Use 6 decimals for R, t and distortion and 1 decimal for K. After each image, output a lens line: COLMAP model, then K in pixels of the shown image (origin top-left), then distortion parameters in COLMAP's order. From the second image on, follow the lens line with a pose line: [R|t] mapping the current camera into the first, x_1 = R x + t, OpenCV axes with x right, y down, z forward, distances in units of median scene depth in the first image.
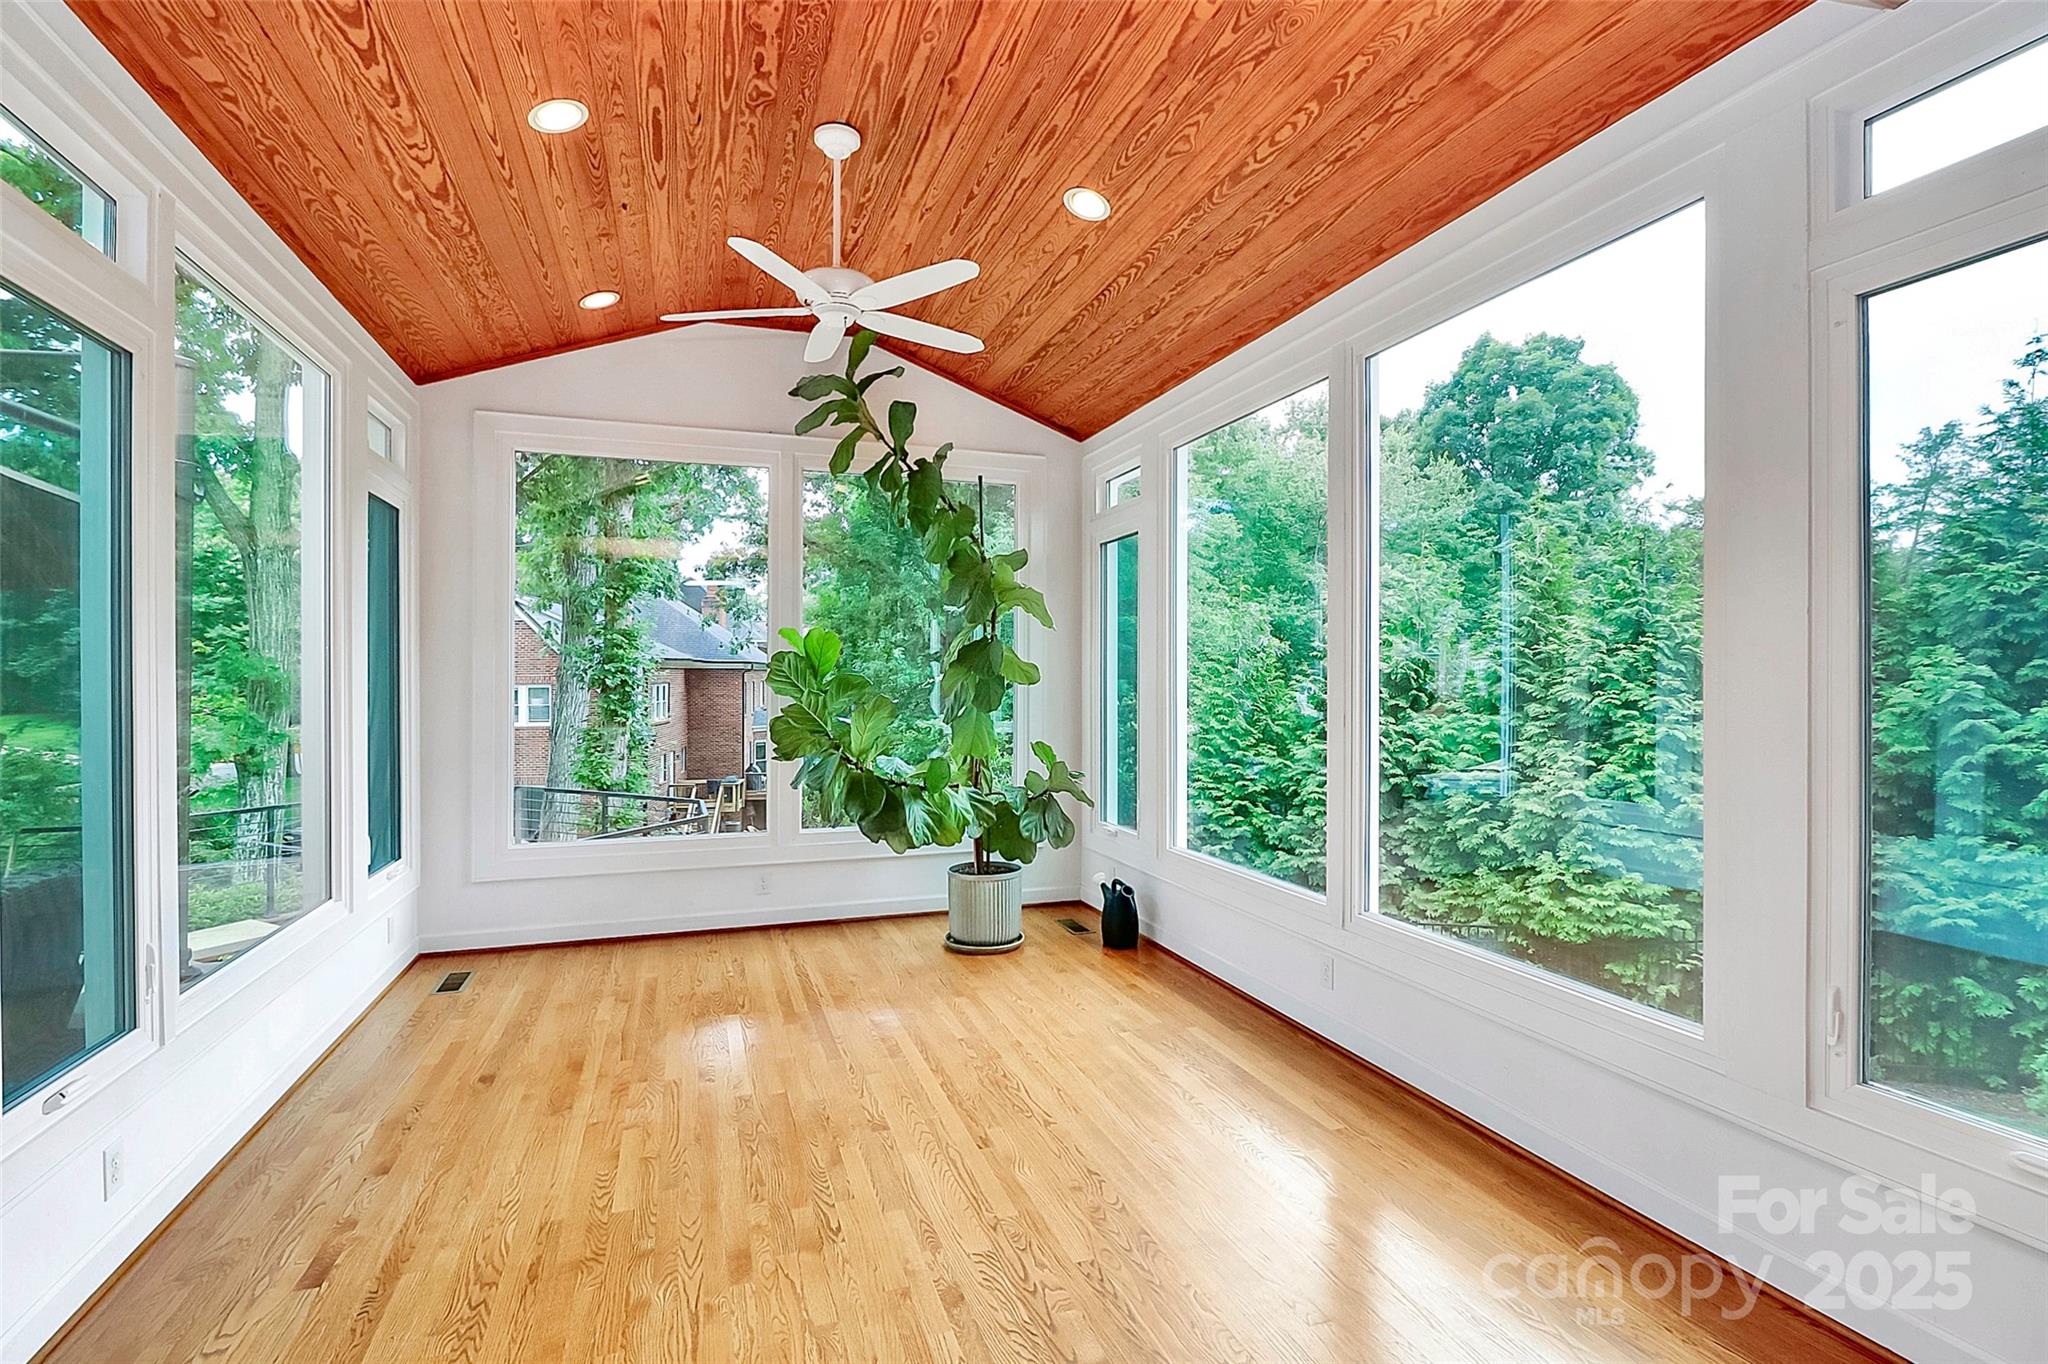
lens RADIAL K [[953.9, 0, 1022.6], [0, 953.9, 671.5], [0, 0, 1]] dist [0.004138, -0.014207]
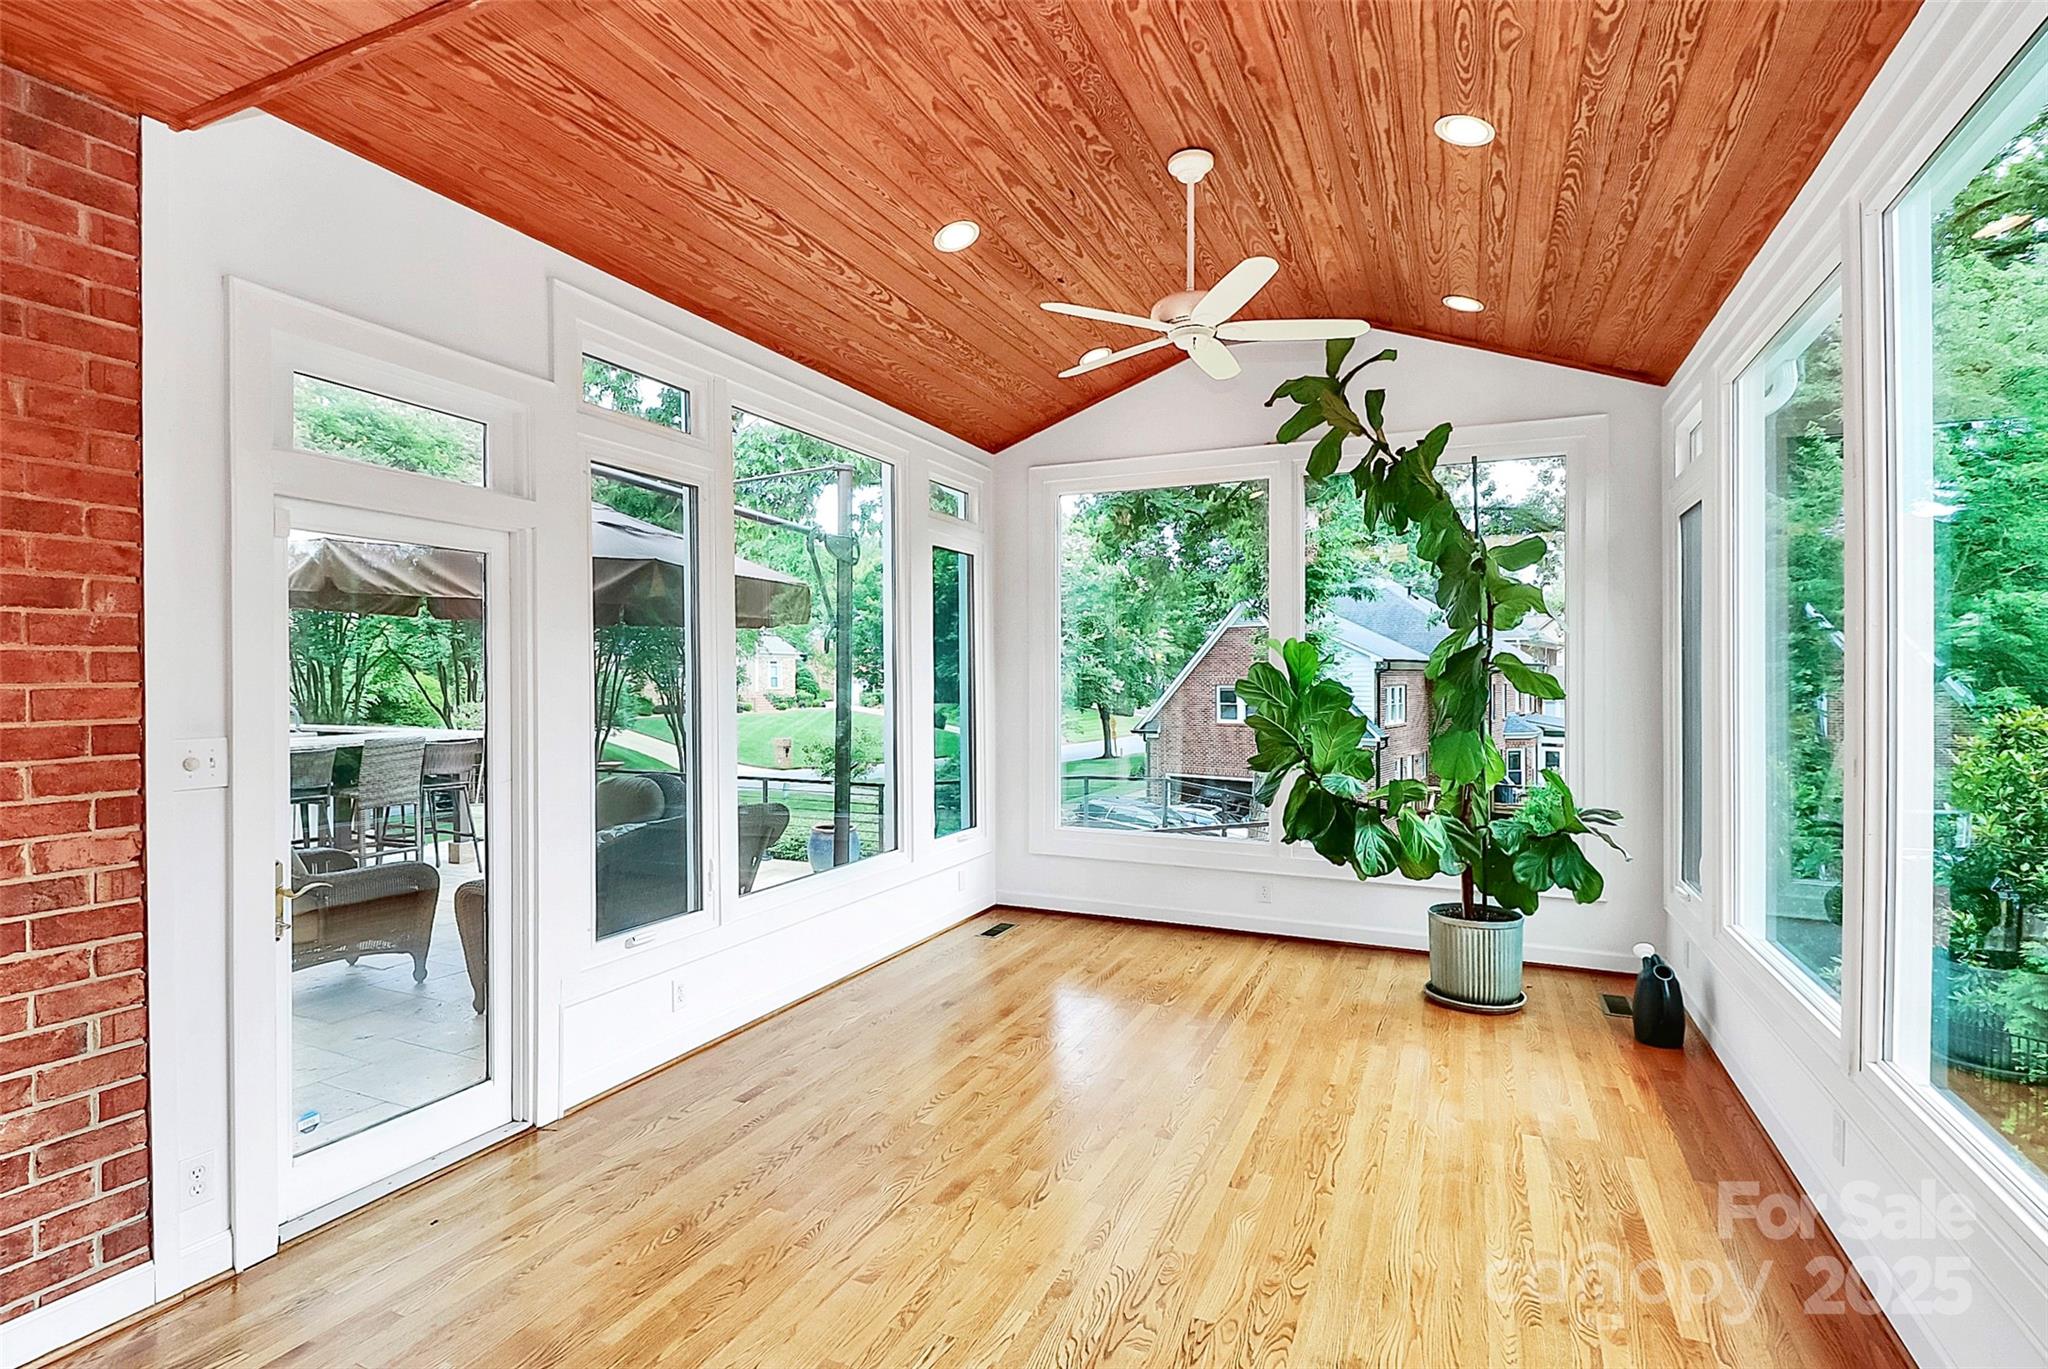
lens RADIAL K [[977.0, 0, 1024.5], [0, 977.0, 672.4], [0, 0, 1]] dist [0.006919, -0.016080]
pose [[0.729937, -0.000496, -0.683514, 0.319209], [-0.000089, 1.000000, -0.000820, -0.010733], [0.683515, 0.000659, 0.729936, 0.094180]]
